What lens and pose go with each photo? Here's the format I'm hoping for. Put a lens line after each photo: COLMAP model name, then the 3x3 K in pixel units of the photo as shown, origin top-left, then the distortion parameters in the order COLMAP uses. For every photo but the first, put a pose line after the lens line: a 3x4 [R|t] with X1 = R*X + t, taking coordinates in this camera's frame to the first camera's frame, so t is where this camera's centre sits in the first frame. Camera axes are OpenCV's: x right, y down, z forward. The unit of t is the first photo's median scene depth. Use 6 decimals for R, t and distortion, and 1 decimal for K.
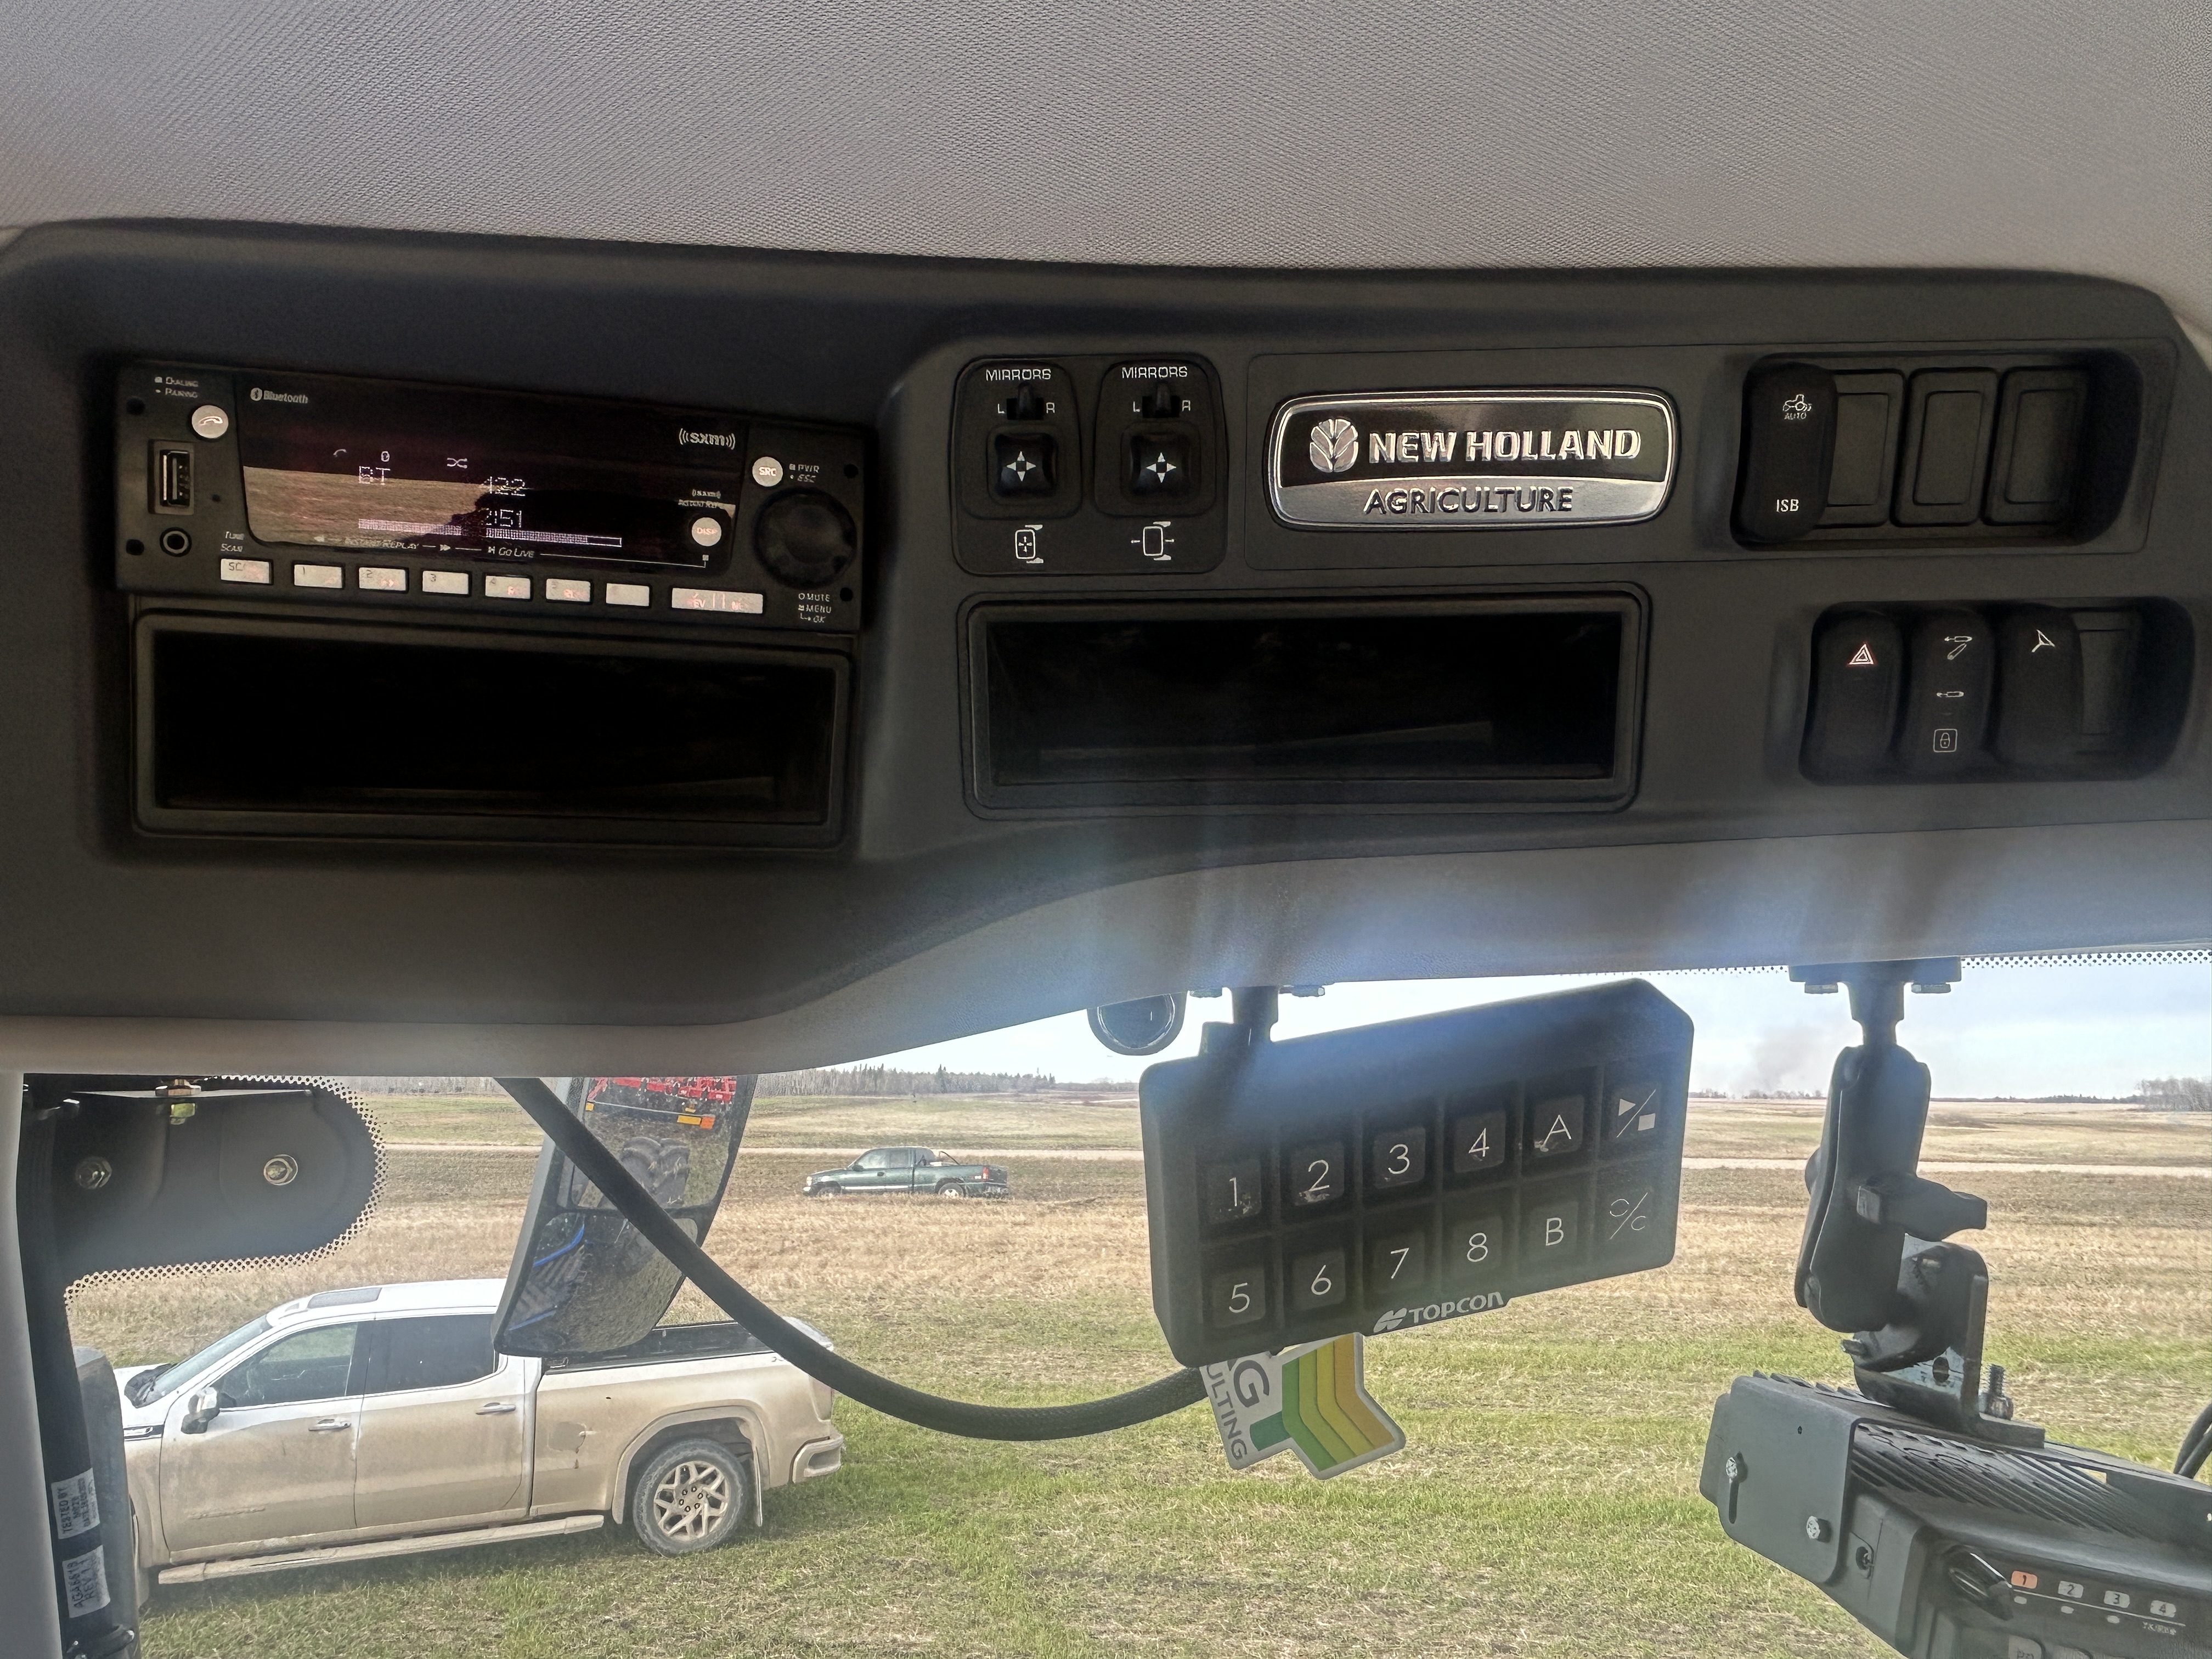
lens RADIAL K [[1512.8, 0, 1114.0], [0, 1512.8, 776.3], [0, 0, 1]] dist [0.013413, -0.029506]
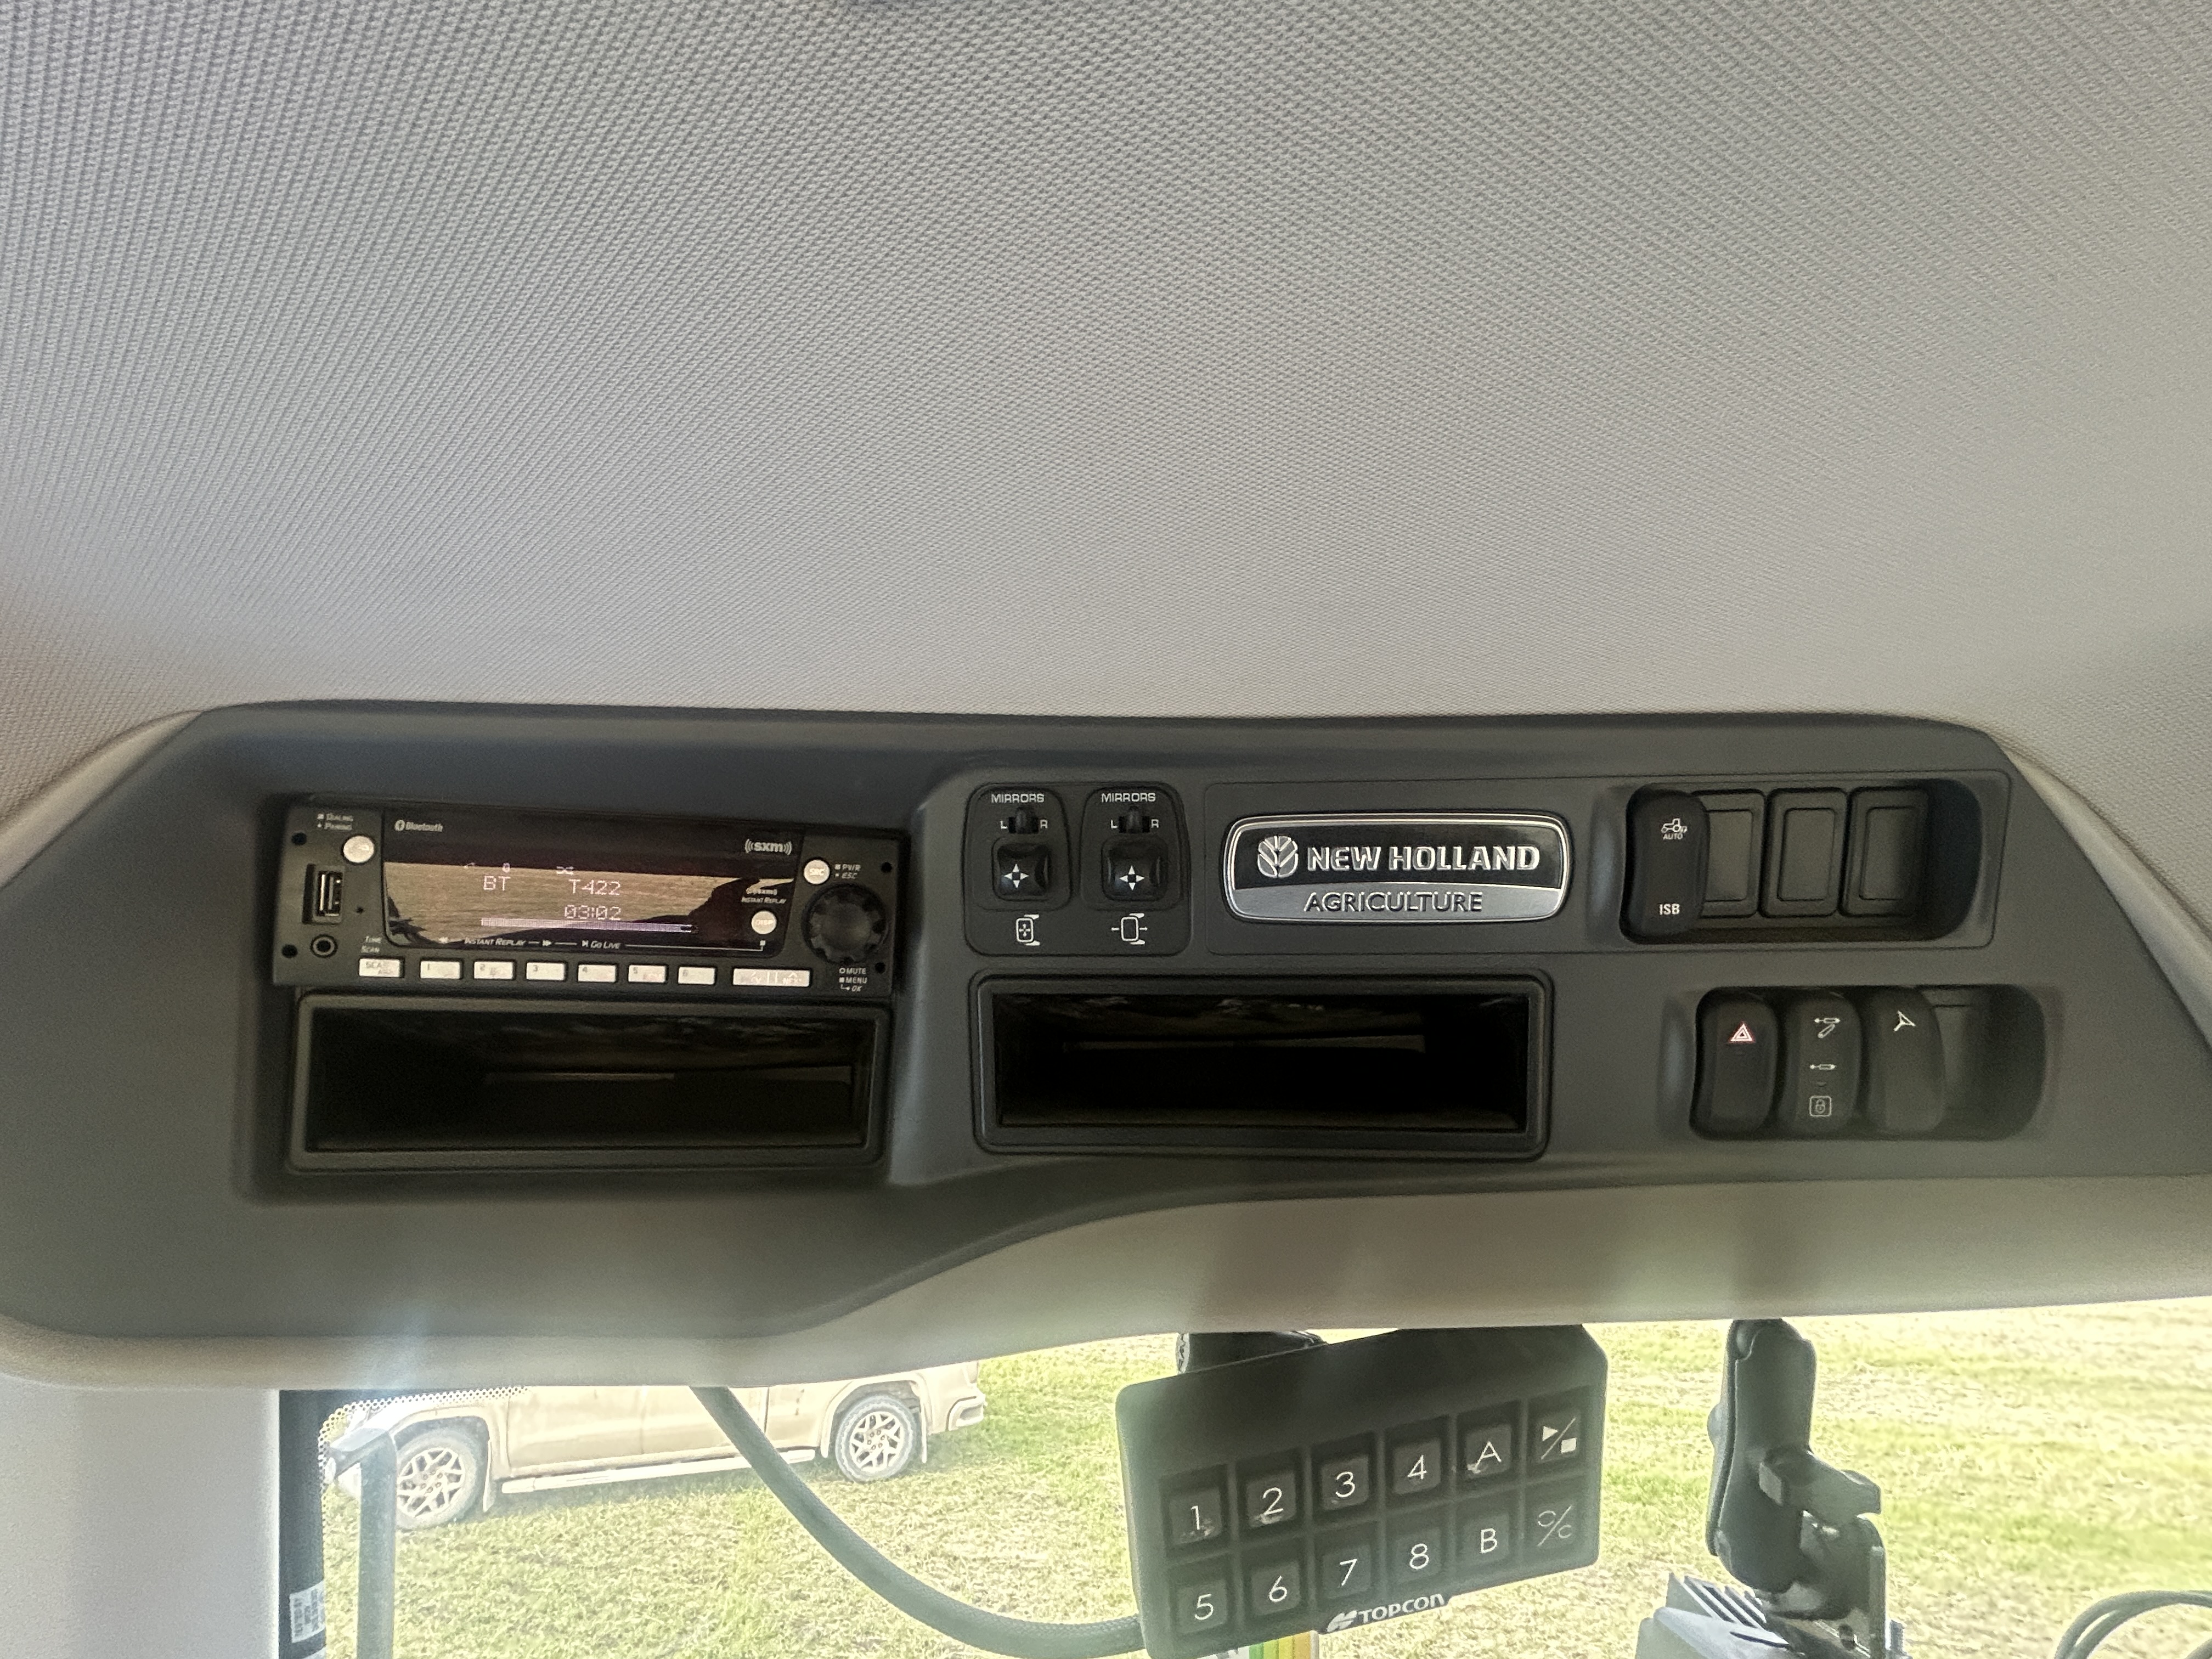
lens RADIAL K [[1075.3, 0, 1106.0], [0, 1075.3, 829.5], [0, 0, 1]] dist [-0.003408, 0.000601]
pose [[0.998389, 0.001573, -0.056717, 0.056002], [-0.008389, 0.992722, -0.120136, -0.133110], [0.056115, 0.120419, 0.991136, 0.143342]]
